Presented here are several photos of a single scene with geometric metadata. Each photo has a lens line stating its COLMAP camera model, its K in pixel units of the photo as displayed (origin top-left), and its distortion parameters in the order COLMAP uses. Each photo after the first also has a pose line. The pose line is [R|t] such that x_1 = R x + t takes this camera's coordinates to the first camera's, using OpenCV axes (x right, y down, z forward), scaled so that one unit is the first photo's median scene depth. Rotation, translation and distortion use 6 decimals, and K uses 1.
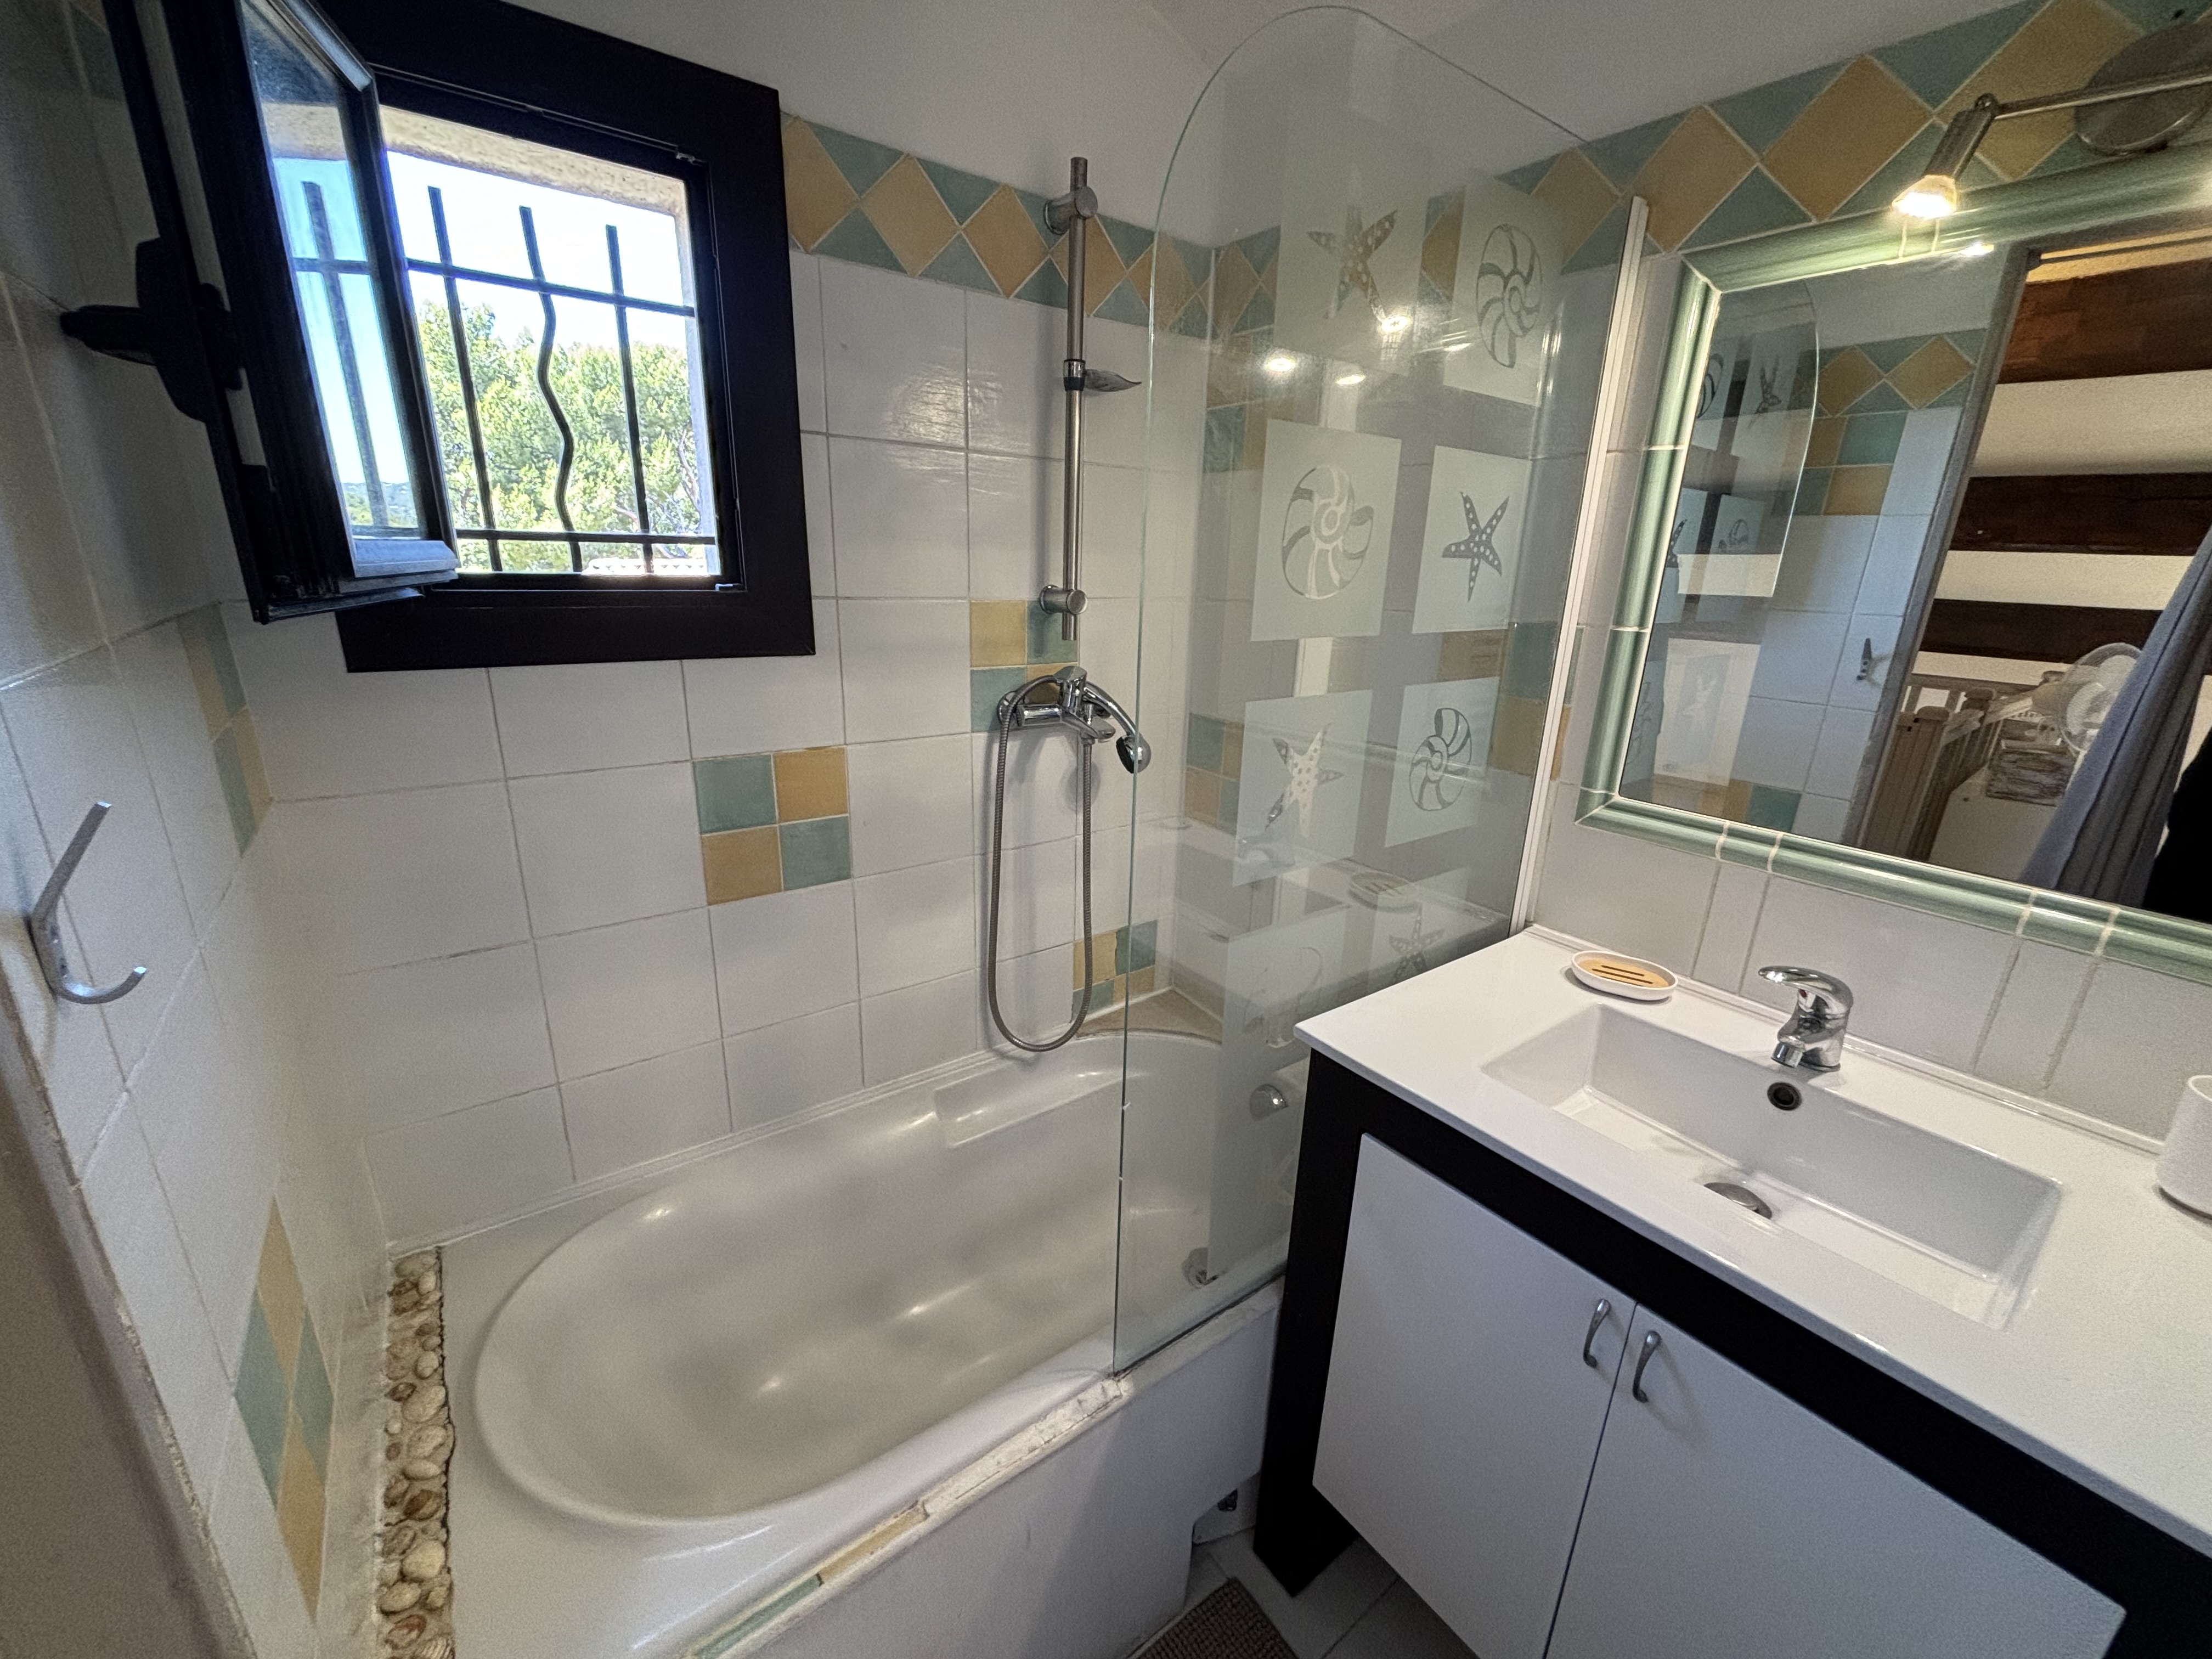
lens RADIAL K [[886.4, 0, 1110.0], [0, 886.4, 833.3], [0, 0, 1]] dist [0.001000, -0.001478]
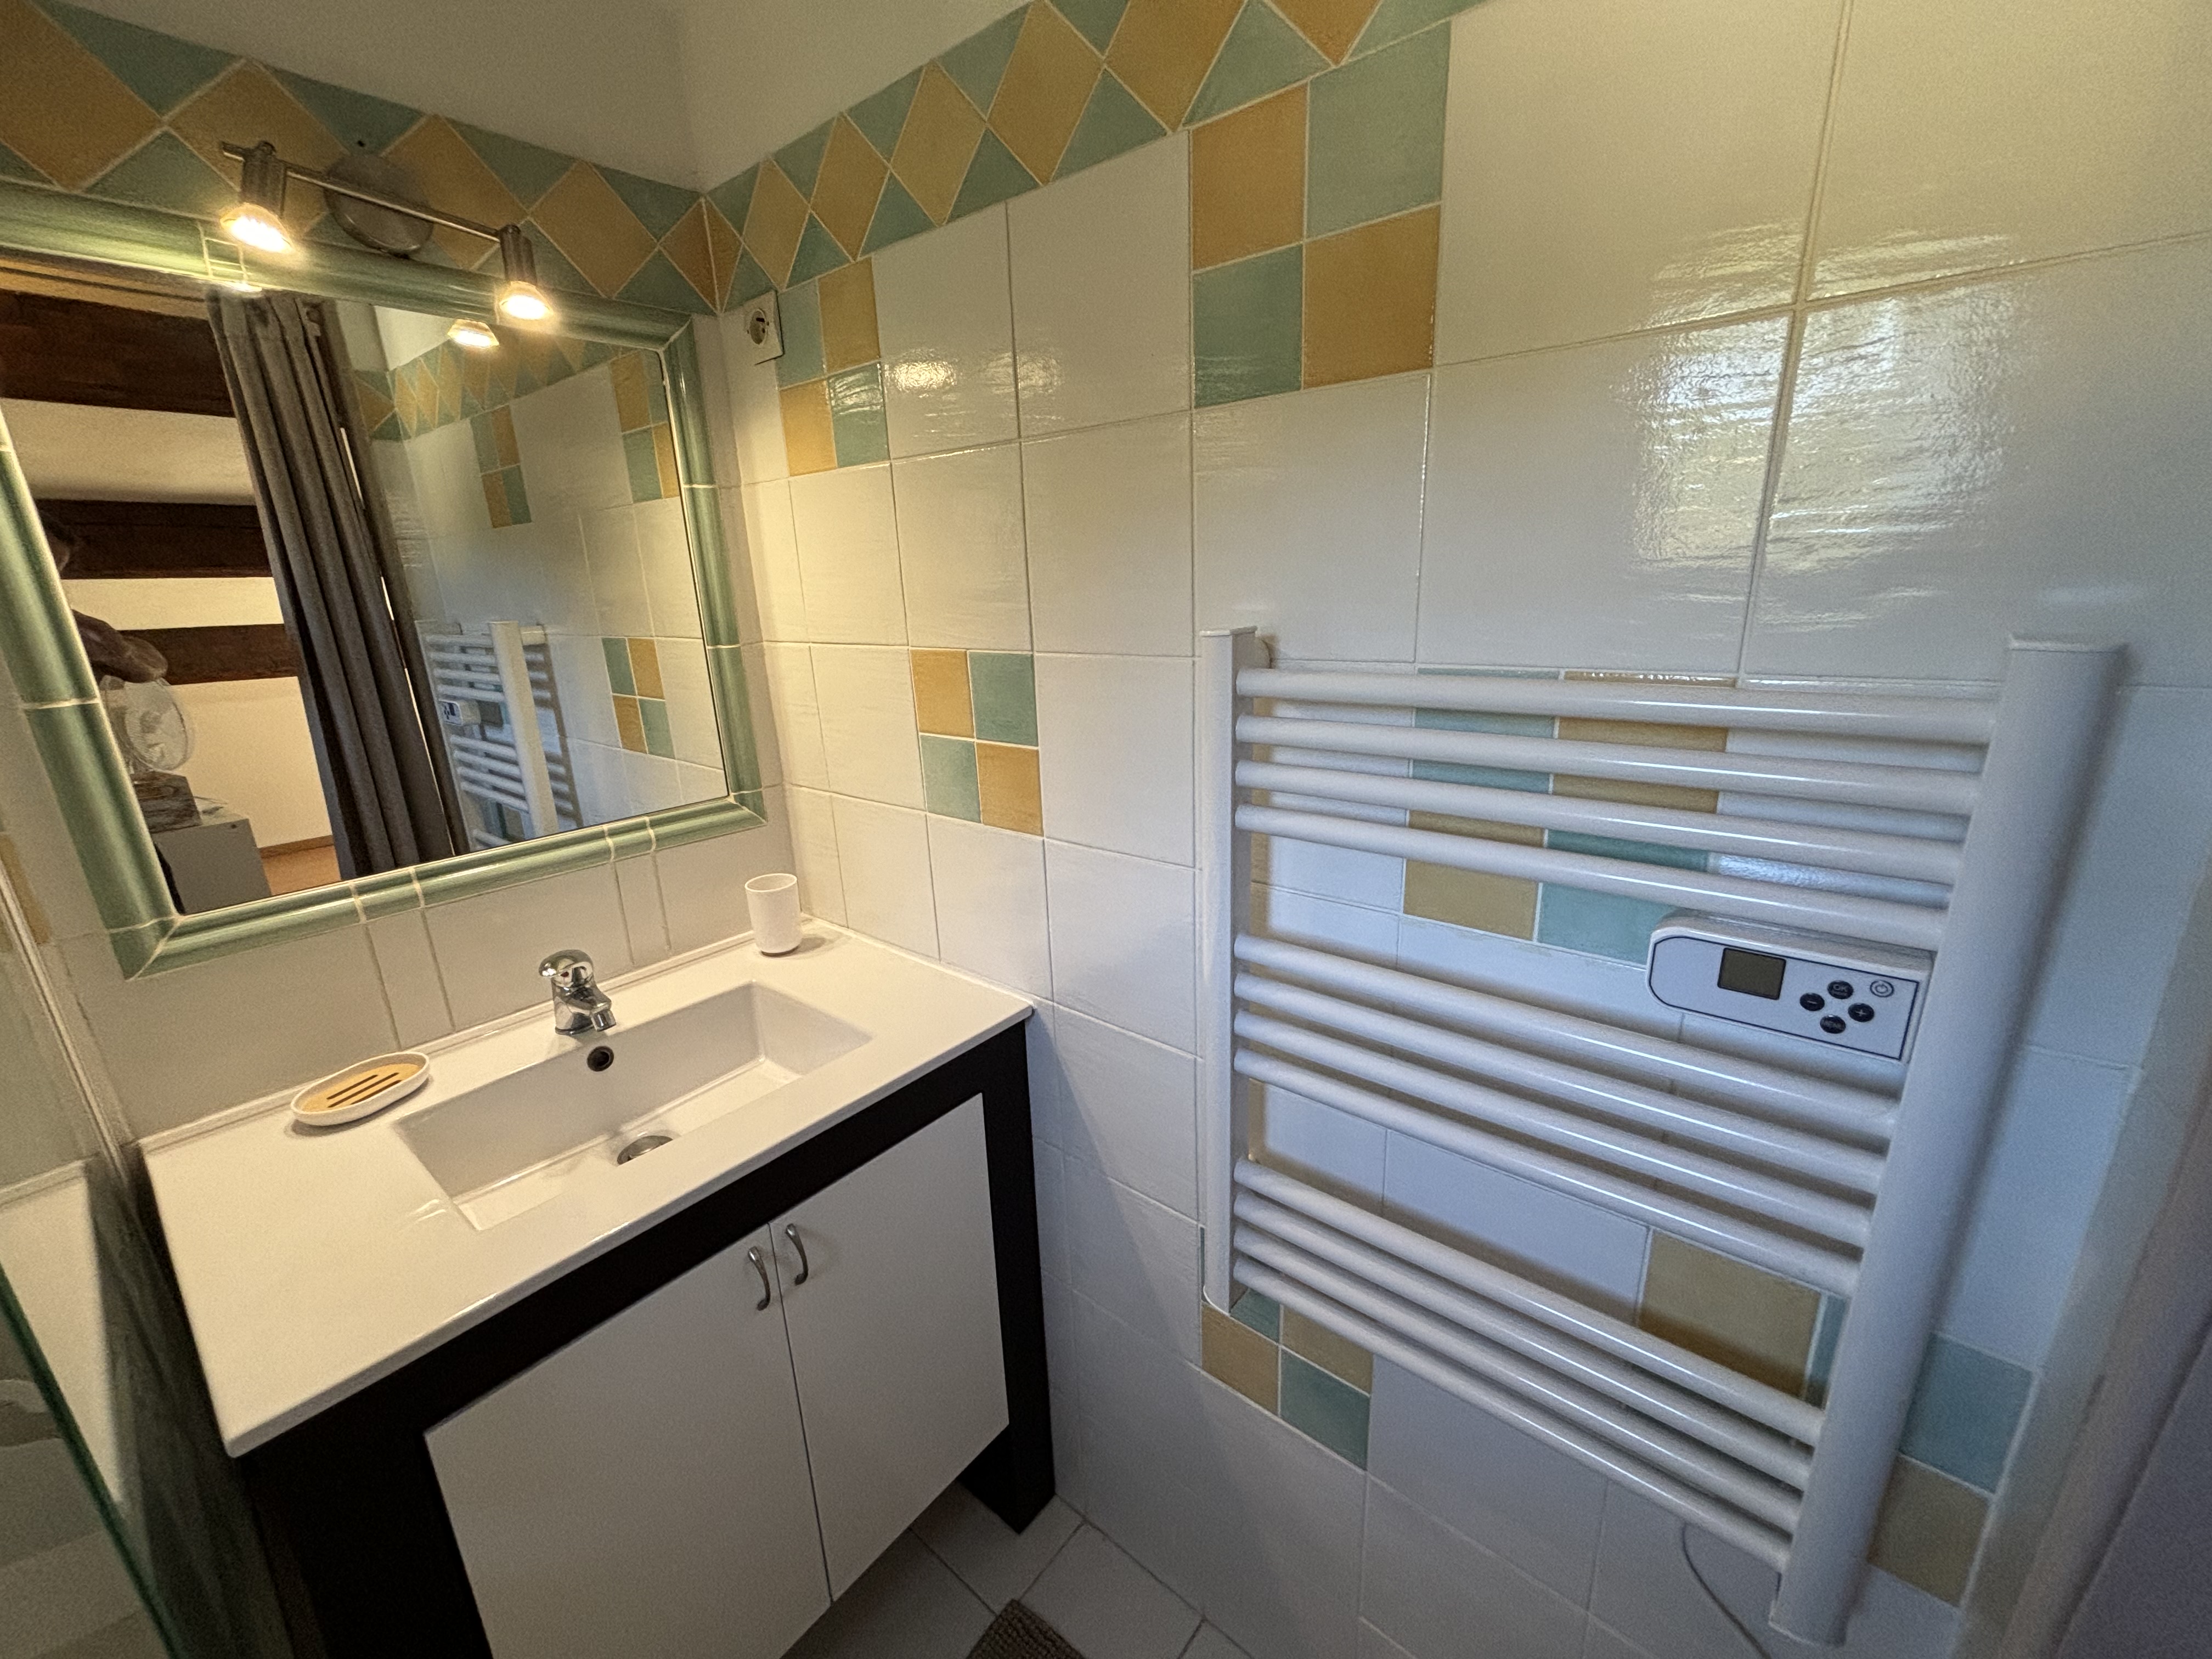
lens RADIAL K [[886.4, 0, 1113.6], [0, 886.4, 827.0], [0, 0, 1]] dist [0.001000, -0.001478]
pose [[-0.235457, -0.290206, 0.927545, -0.338746], [0.318210, 0.878753, 0.355718, -0.149670], [-0.918315, 0.378910, -0.114562, 0.409208]]
